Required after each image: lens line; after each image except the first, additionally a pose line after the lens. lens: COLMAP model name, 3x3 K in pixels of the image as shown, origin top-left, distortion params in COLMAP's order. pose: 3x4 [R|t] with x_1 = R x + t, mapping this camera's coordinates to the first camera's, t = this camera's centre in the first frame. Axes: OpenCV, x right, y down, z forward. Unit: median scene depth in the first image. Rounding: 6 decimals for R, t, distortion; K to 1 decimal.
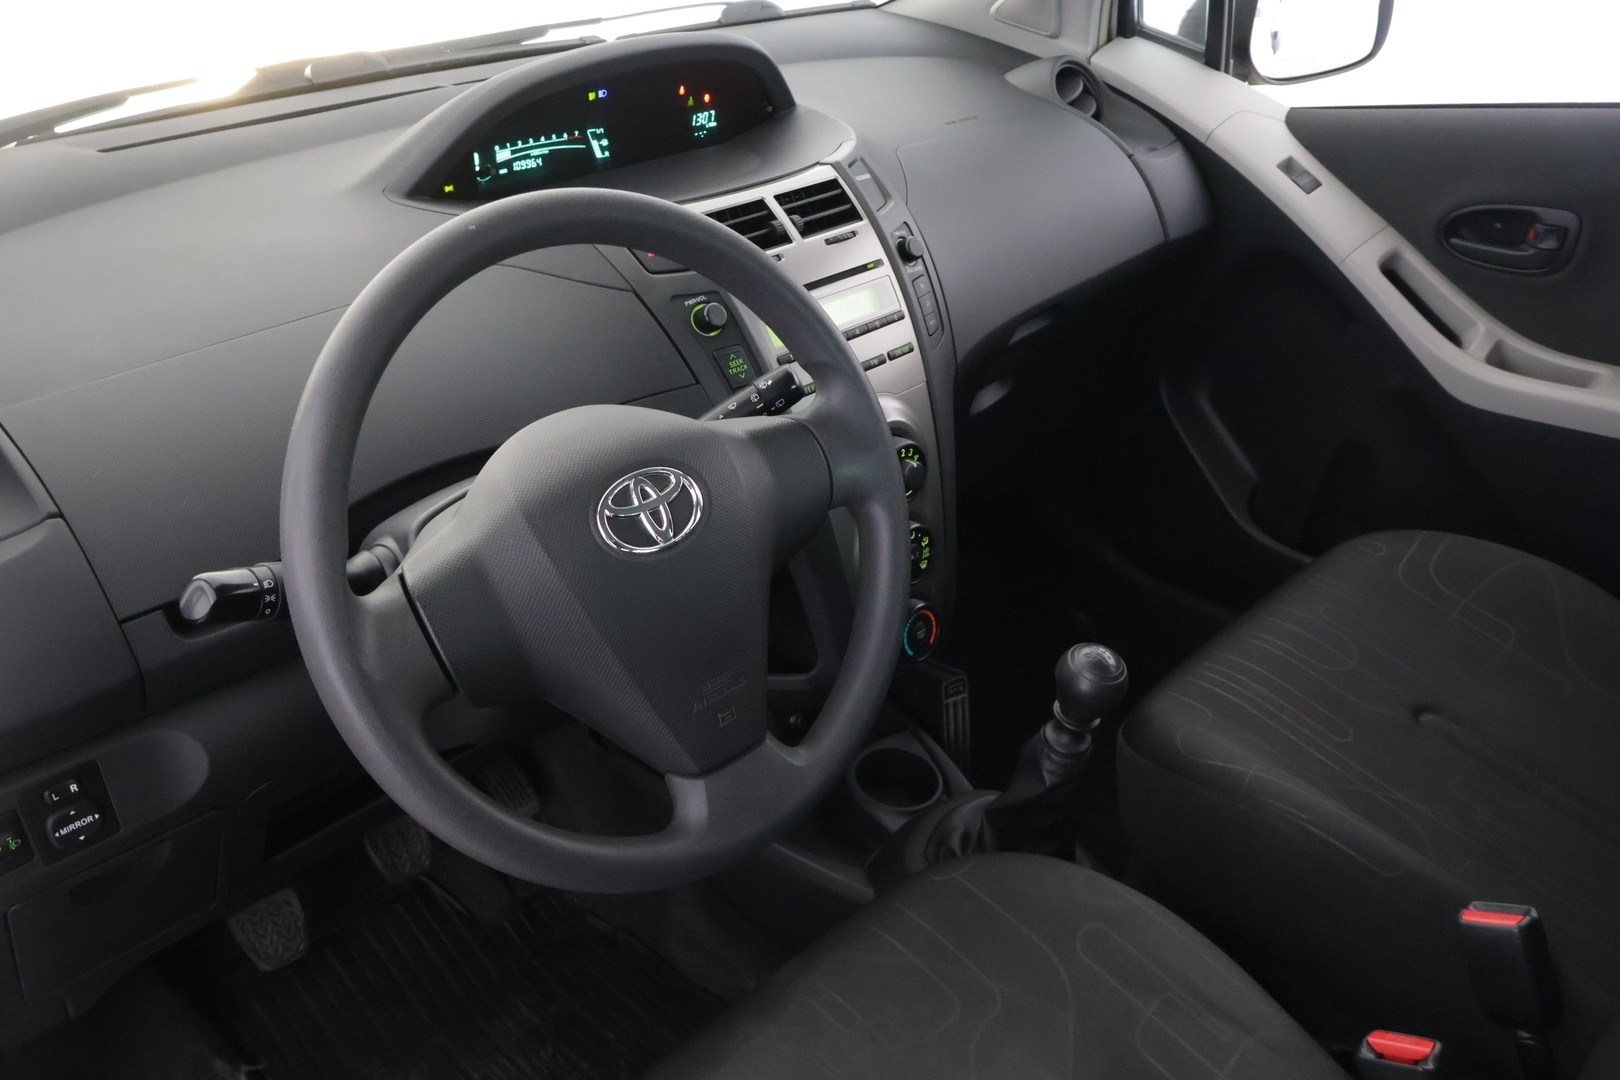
lens RADIAL K [[1351.6, 0, 809.6], [0, 1351.6, 527.4], [0, 0, 1]] dist [-0.007326, 0.018507]
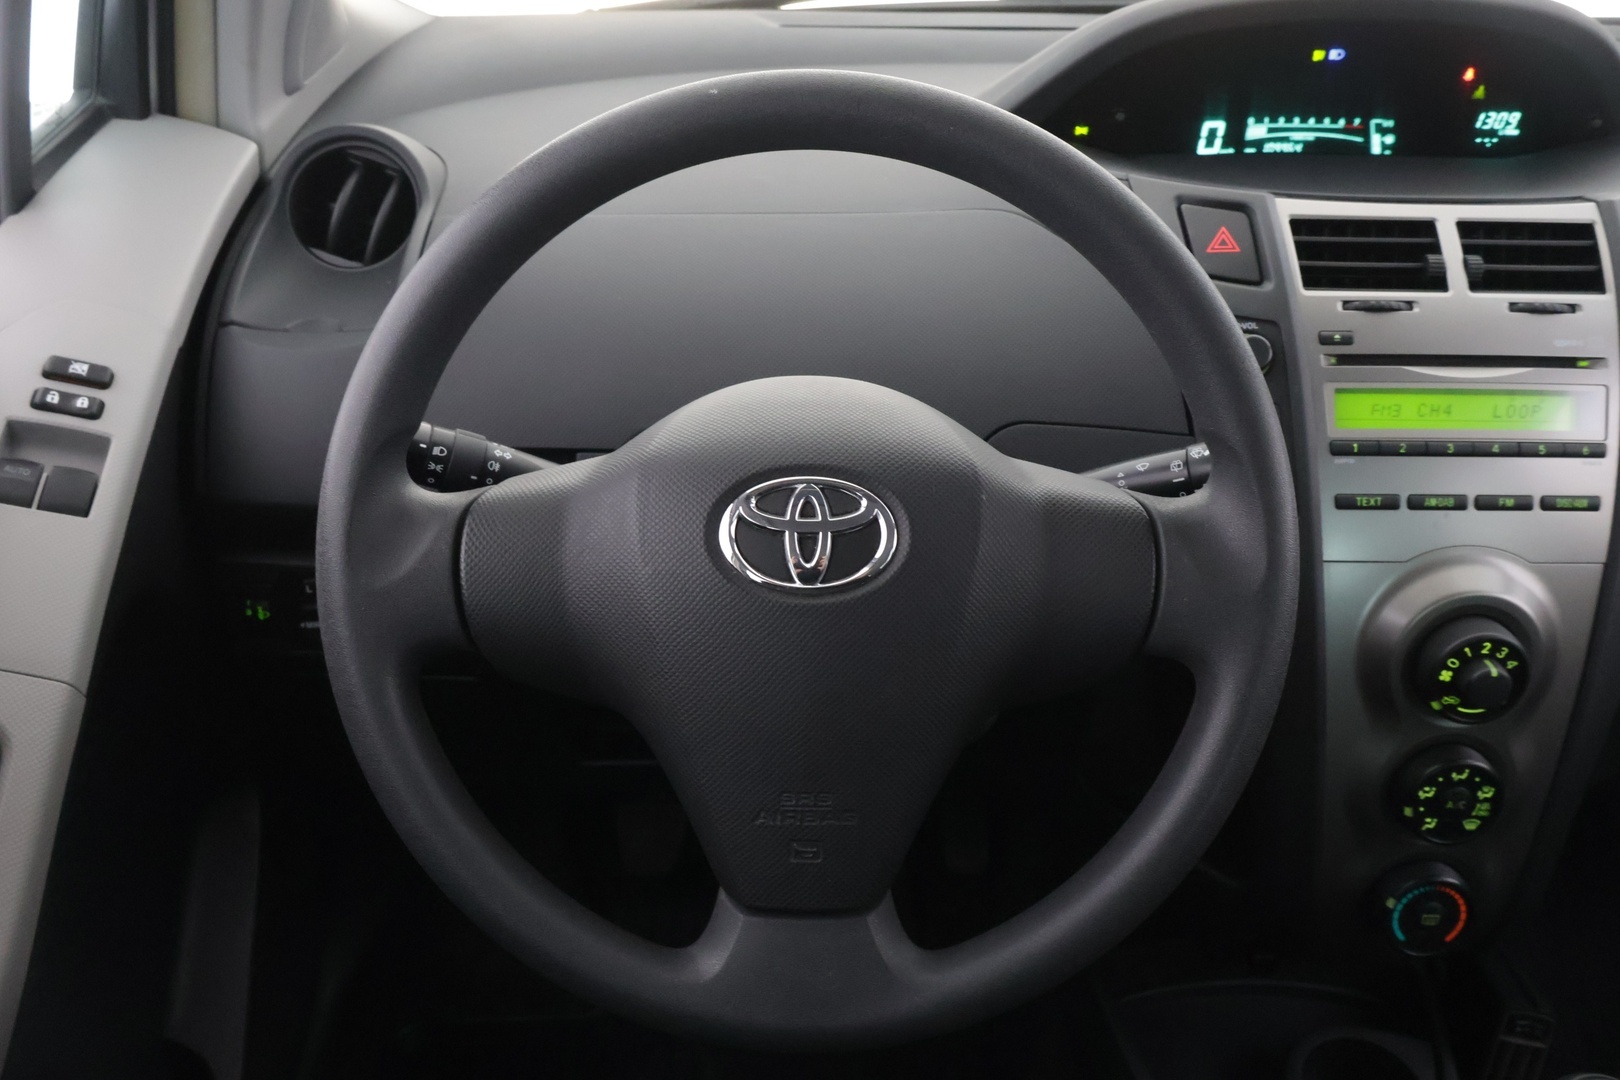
lens RADIAL K [[1351.6, 0, 814.0], [0, 1351.6, 538.8], [0, 0, 1]] dist [-0.007326, 0.018507]
pose [[0.714993, 0.358013, -0.600509, 0.189703], [-0.362695, 0.924255, 0.119184, -0.058585], [0.597693, 0.132586, 0.790686, 0.275606]]
